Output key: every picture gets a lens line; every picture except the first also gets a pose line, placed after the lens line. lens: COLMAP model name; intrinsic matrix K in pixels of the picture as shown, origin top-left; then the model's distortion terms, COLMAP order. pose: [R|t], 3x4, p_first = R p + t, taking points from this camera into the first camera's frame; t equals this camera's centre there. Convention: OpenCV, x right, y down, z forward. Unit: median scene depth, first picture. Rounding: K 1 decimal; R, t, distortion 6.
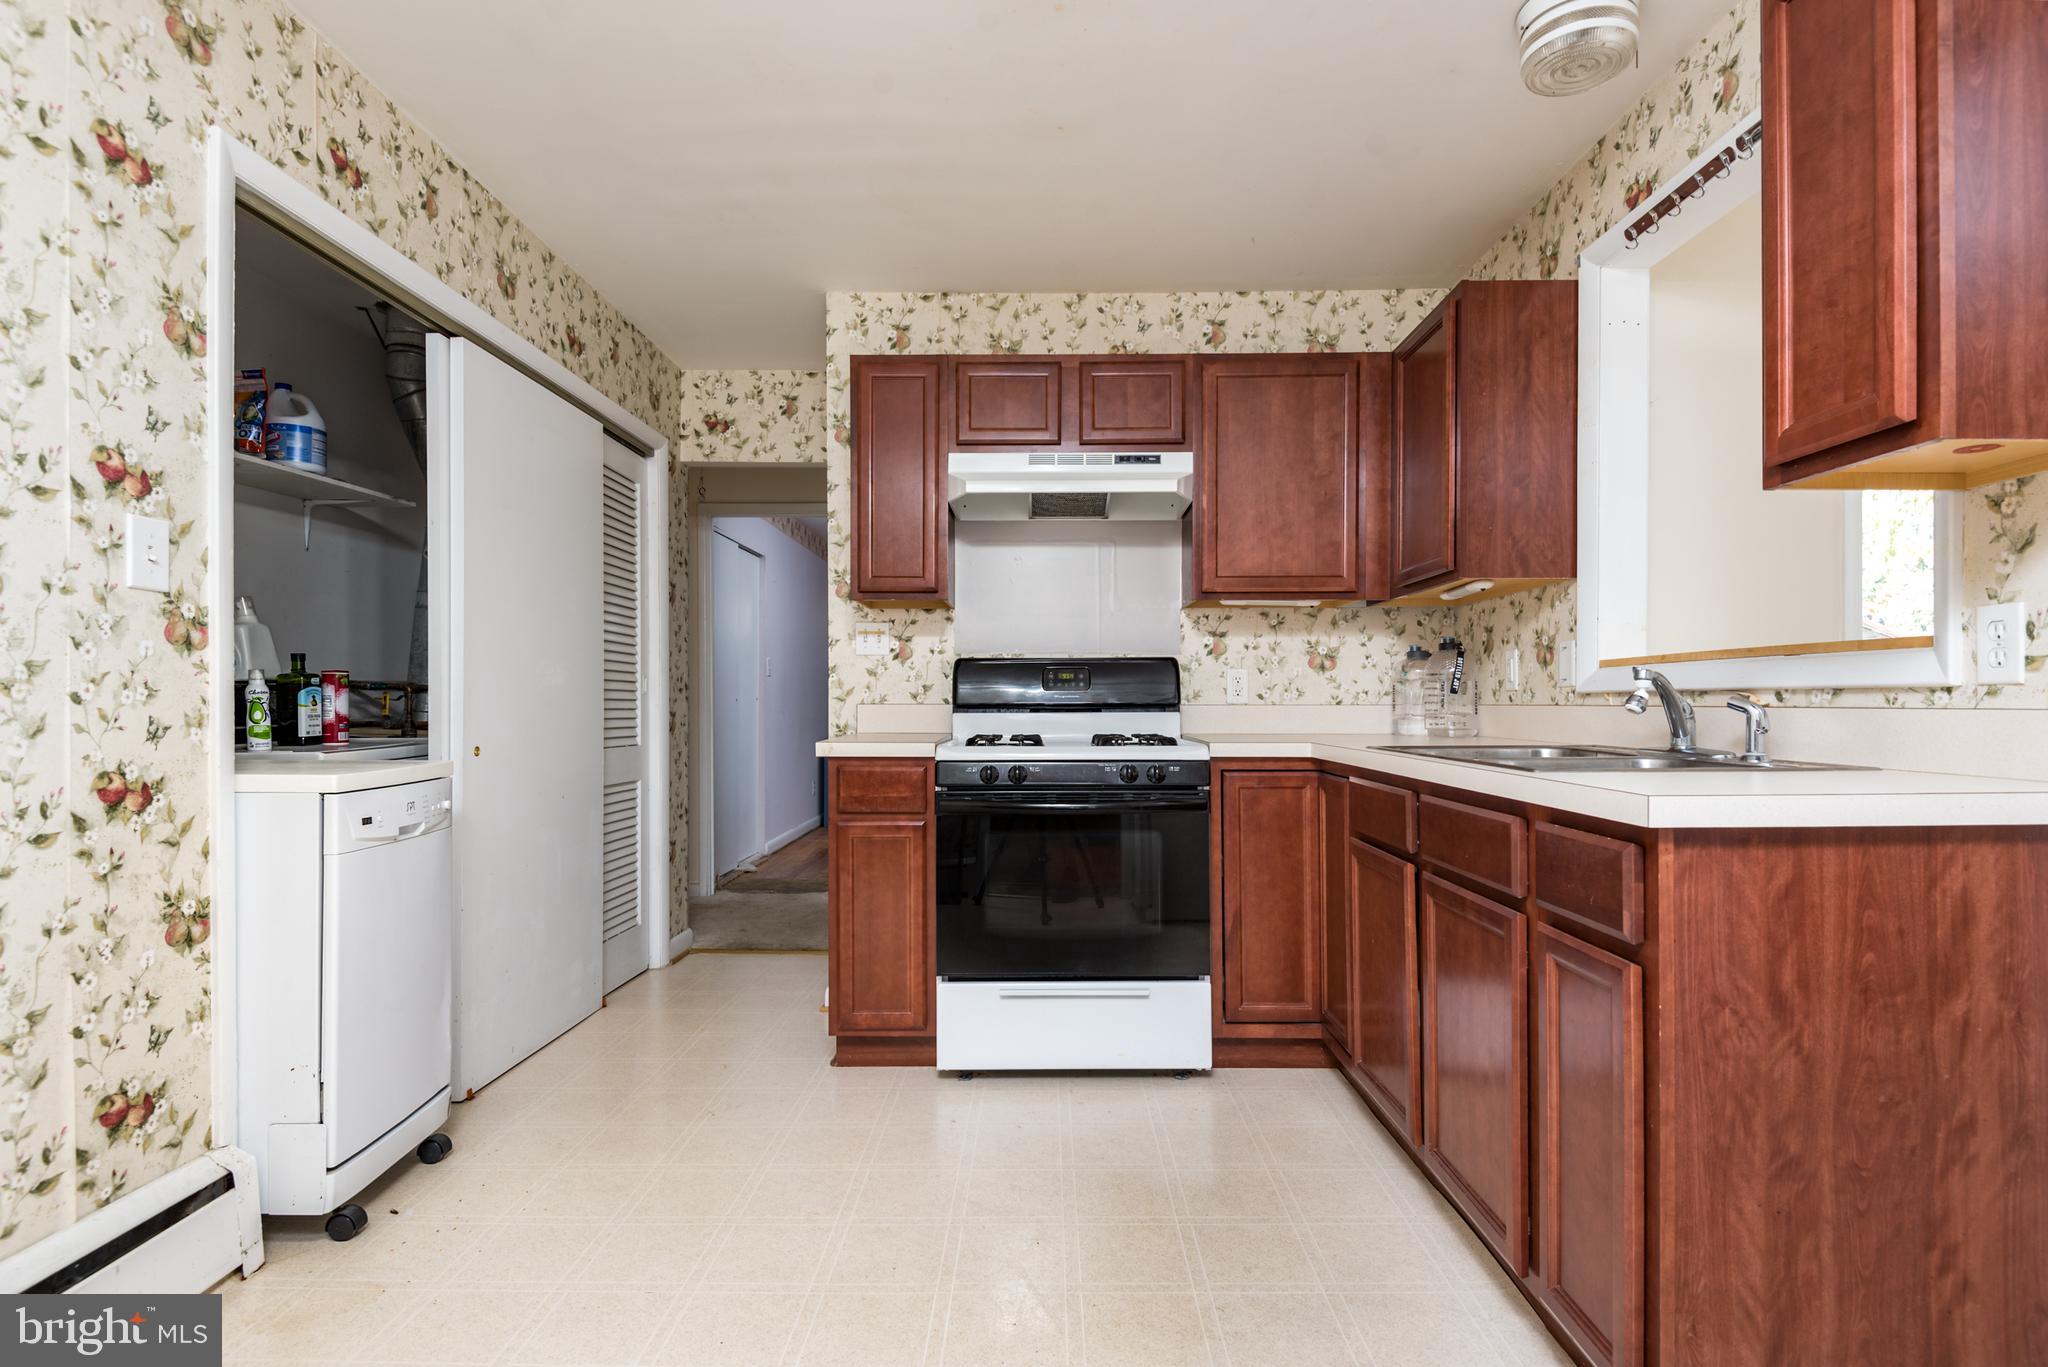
lens RADIAL K [[1020.5, 0, 1015.6], [0, 1020.5, 699.4], [0, 0, 1]] dist [0.009135, -0.007586]
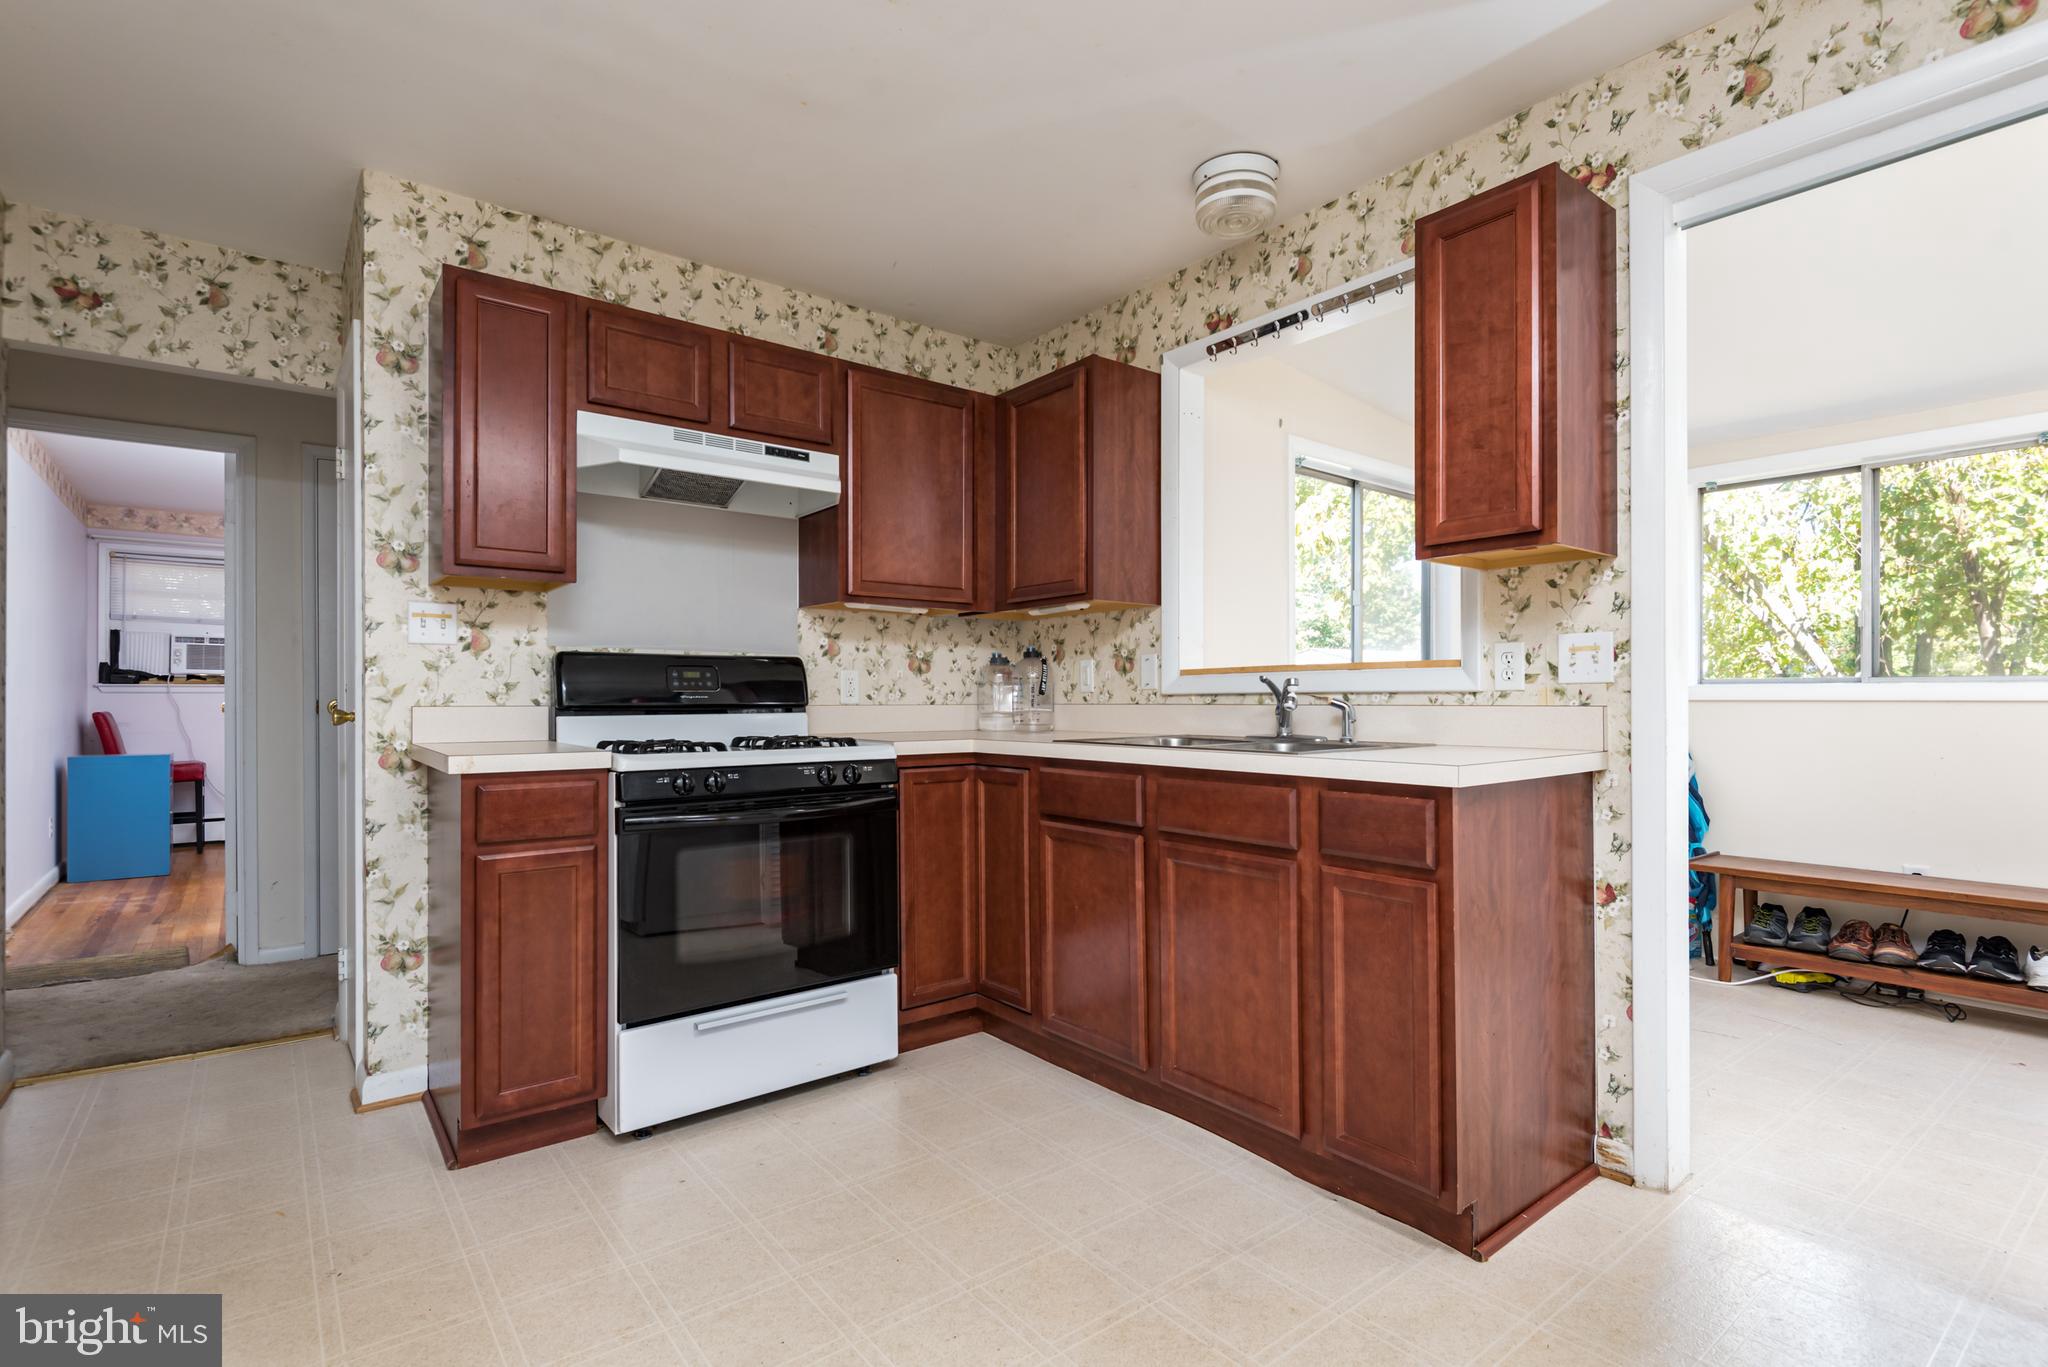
lens RADIAL K [[988.5, 0, 1042.5], [0, 988.5, 695.4], [0, 0, 1]] dist [0.014310, -0.013912]
pose [[0.765756, 0.001431, 0.643130, -0.656955], [0.001019, 0.999994, -0.003438, -0.002047], [-0.643130, 0.003288, 0.765750, 0.261103]]
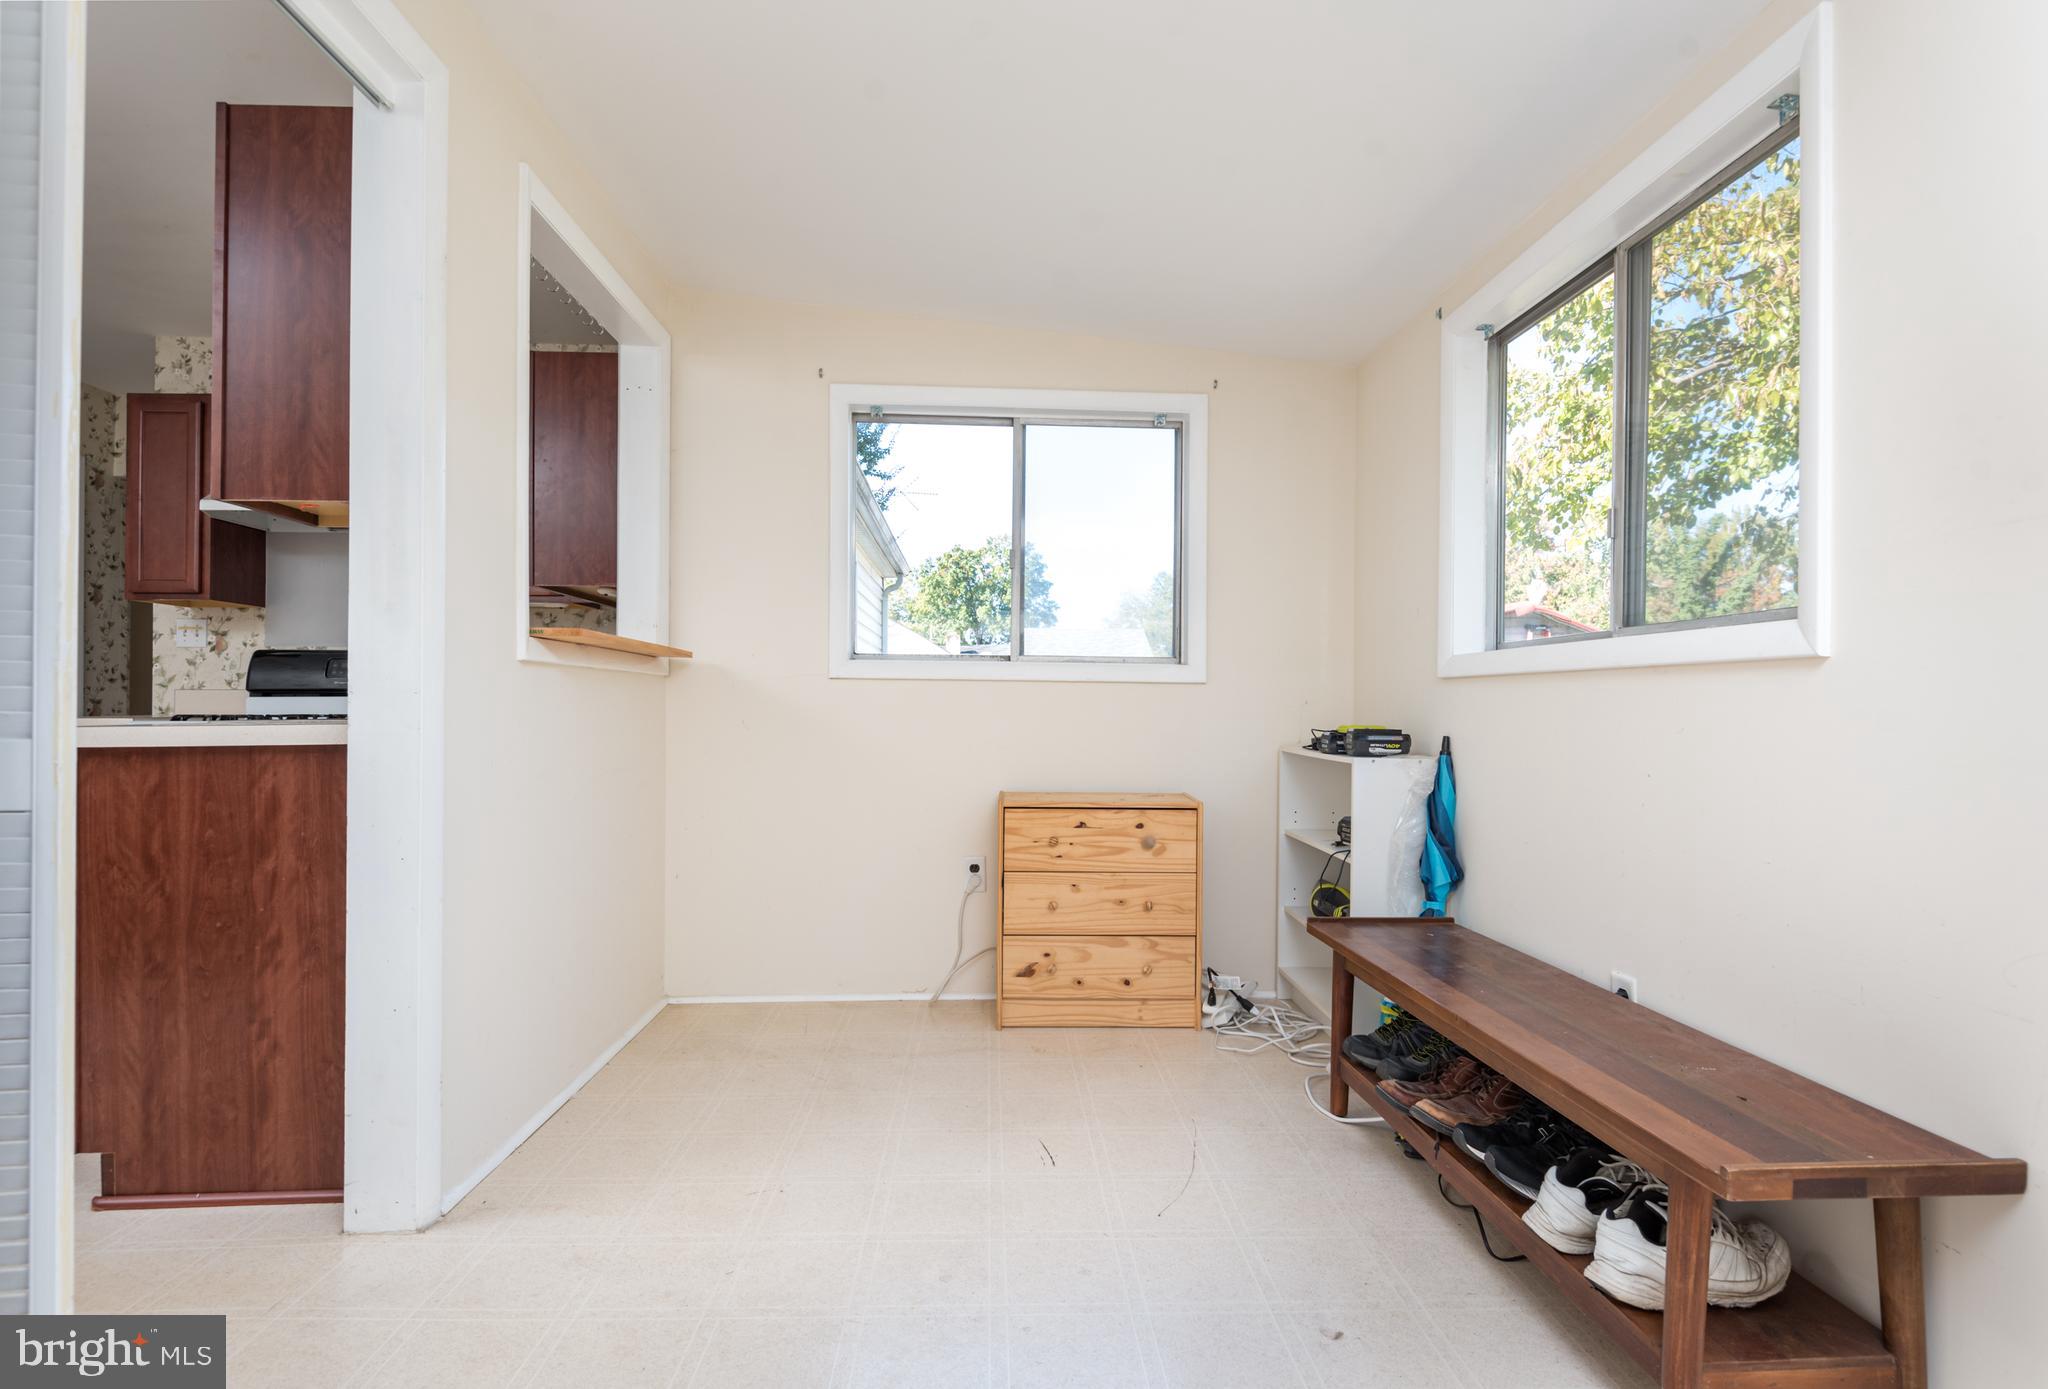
lens RADIAL K [[1047.8, 0, 1026.7], [0, 1047.8, 694.3], [0, 0, 1]] dist [-0.001463, -0.003442]
pose [[0.997922, 0.003556, 0.064333, 1.755854], [-0.002718, 0.999910, -0.013111, 0.054507], [-0.064374, 0.012909, 0.997842, -0.587416]]
